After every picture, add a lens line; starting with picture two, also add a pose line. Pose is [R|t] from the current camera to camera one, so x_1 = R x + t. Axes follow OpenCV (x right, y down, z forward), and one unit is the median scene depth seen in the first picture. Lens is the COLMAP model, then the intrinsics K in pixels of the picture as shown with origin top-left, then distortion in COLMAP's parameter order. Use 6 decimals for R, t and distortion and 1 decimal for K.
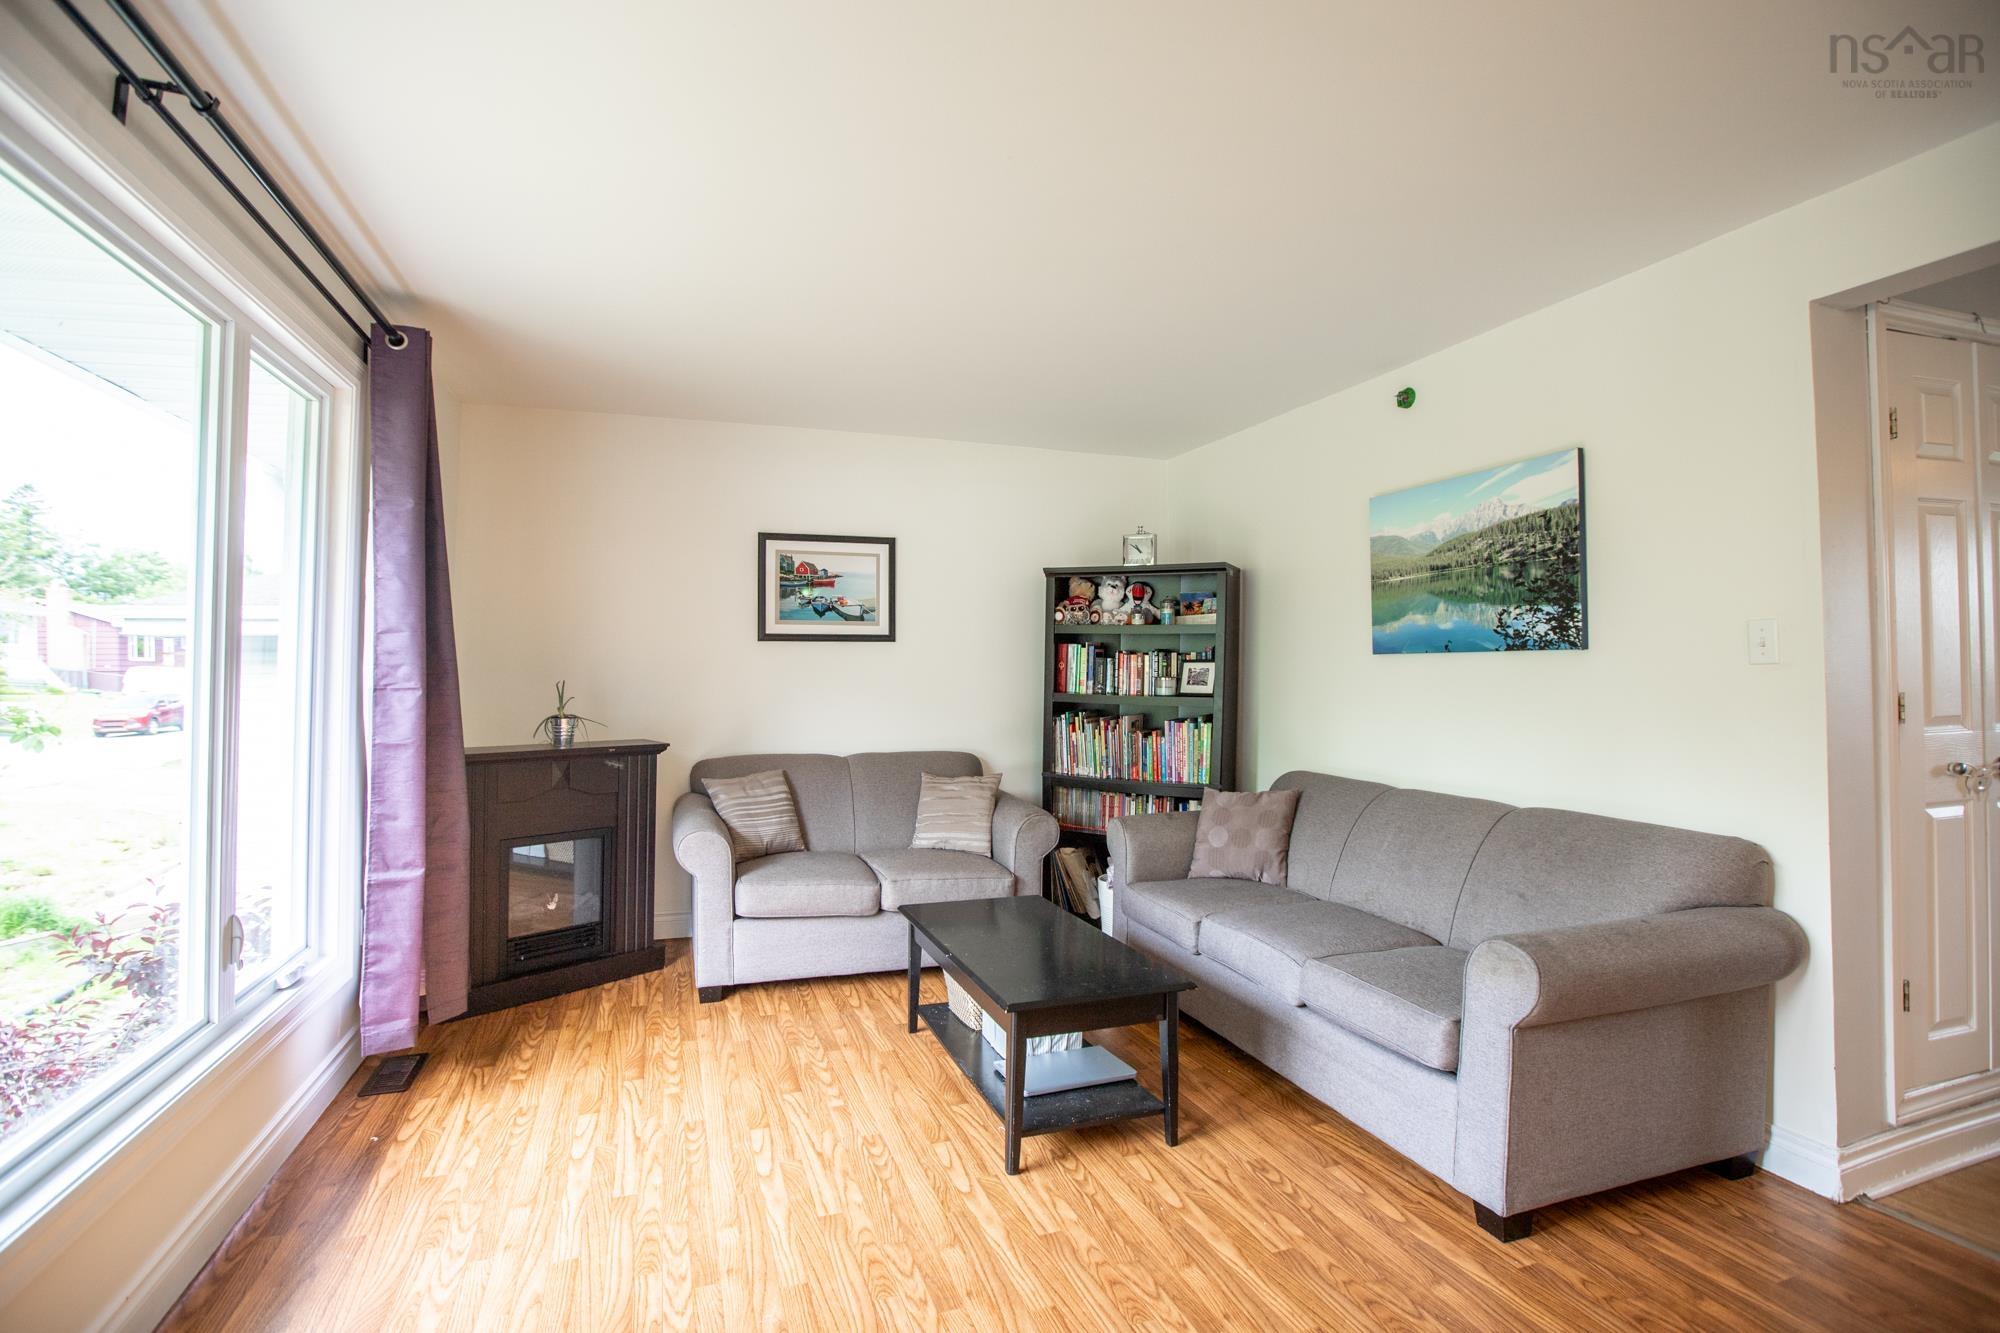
lens RADIAL K [[934.1, 0, 1010.7], [0, 934.1, 667.6], [0, 0, 1]] dist [-0.058912, 0.025657]
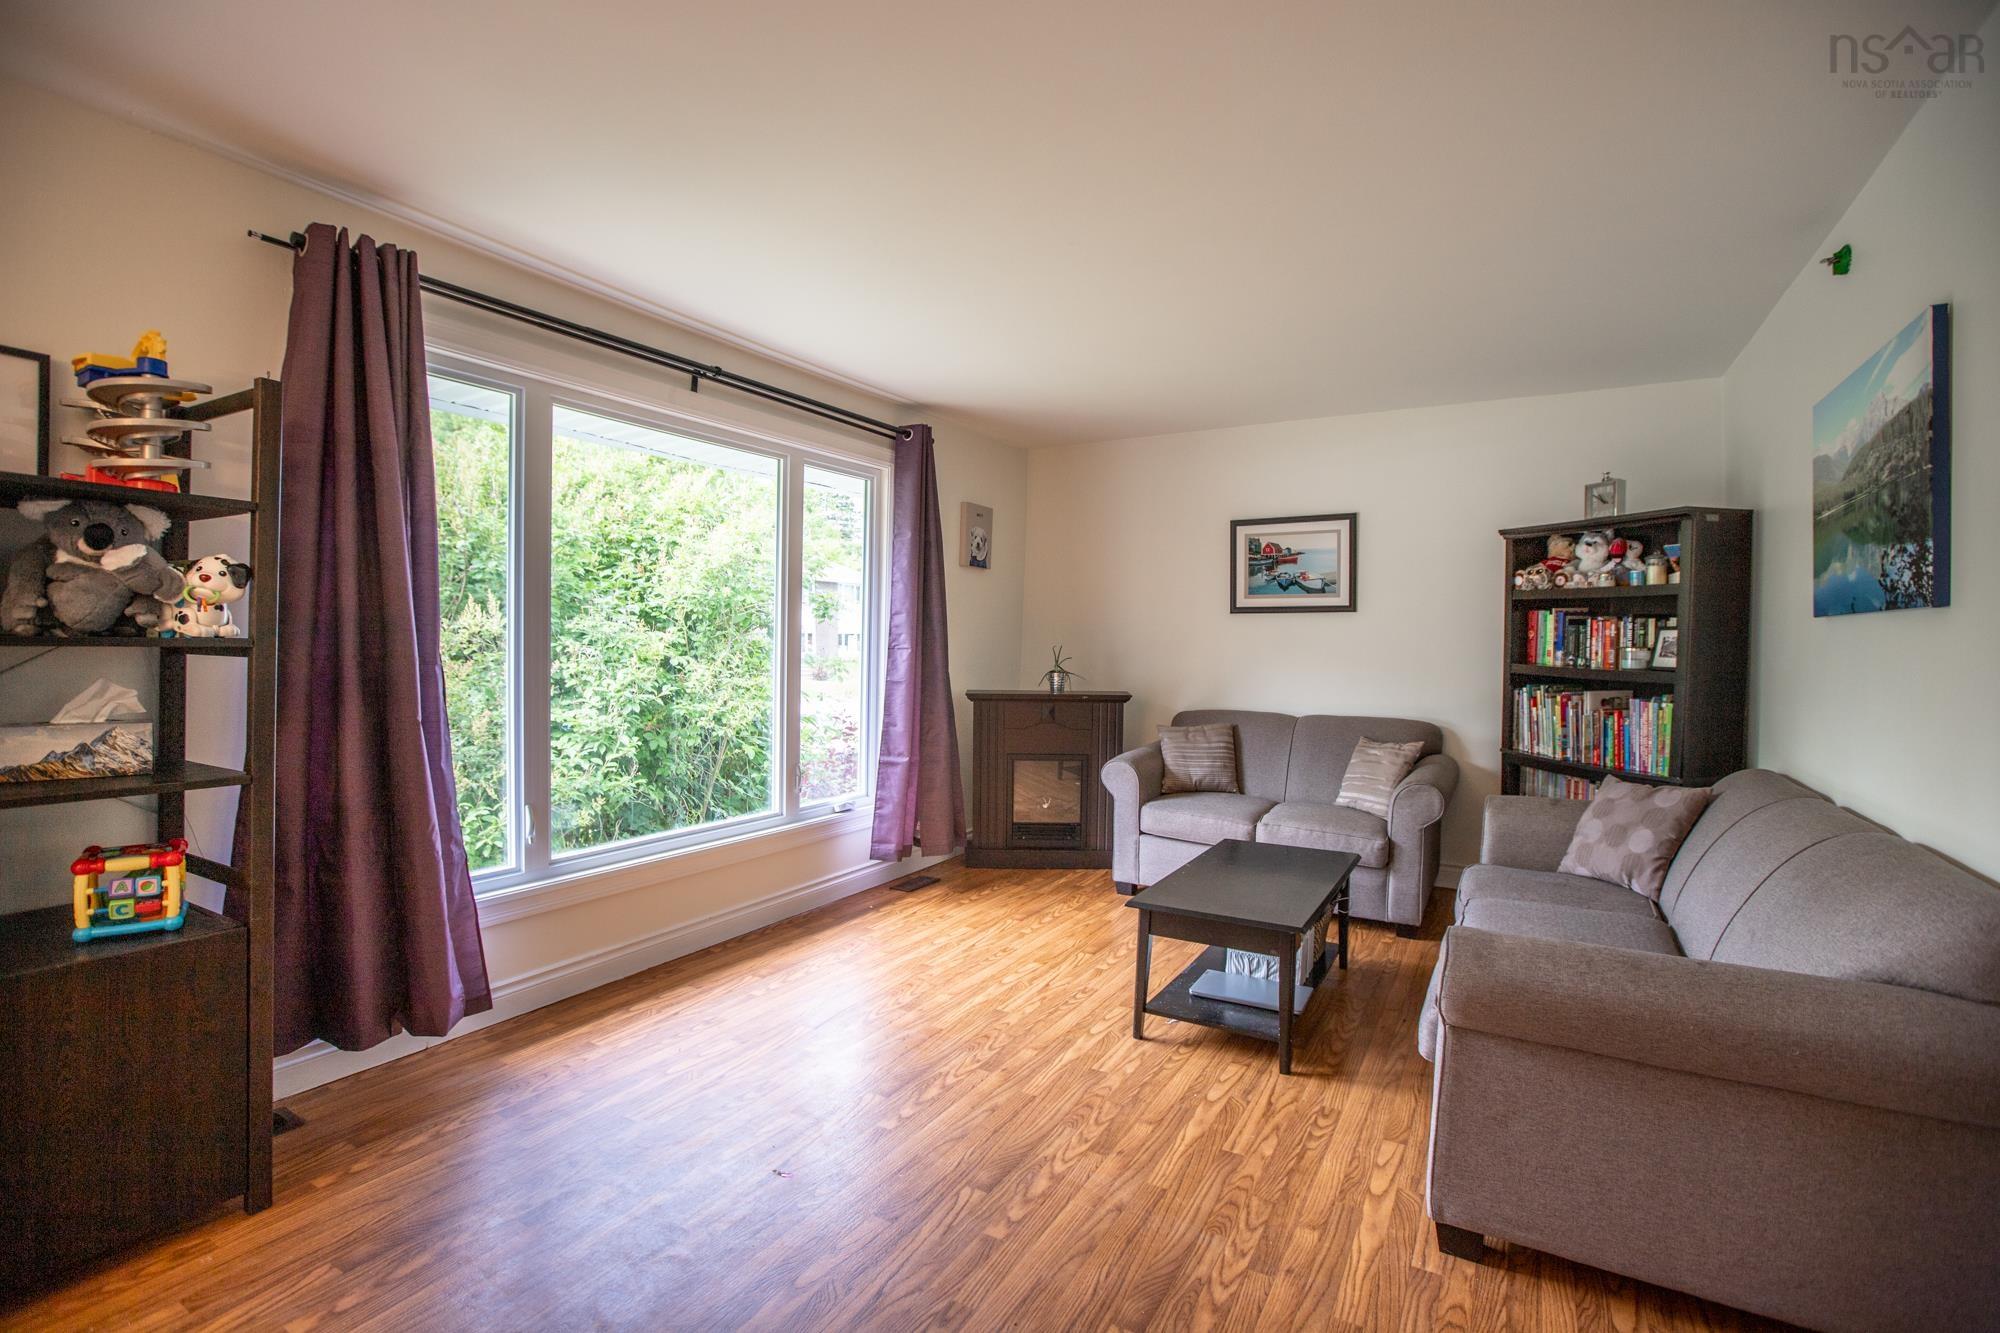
lens RADIAL K [[934.1, 0, 1010.7], [0, 934.1, 667.6], [0, 0, 1]] dist [-0.058912, 0.025657]
pose [[0.644931, 0.023729, -0.763872, 0.535641], [-0.000205, 0.999523, 0.030877, 0.003599], [0.764240, -0.019757, 0.644629, 0.040550]]
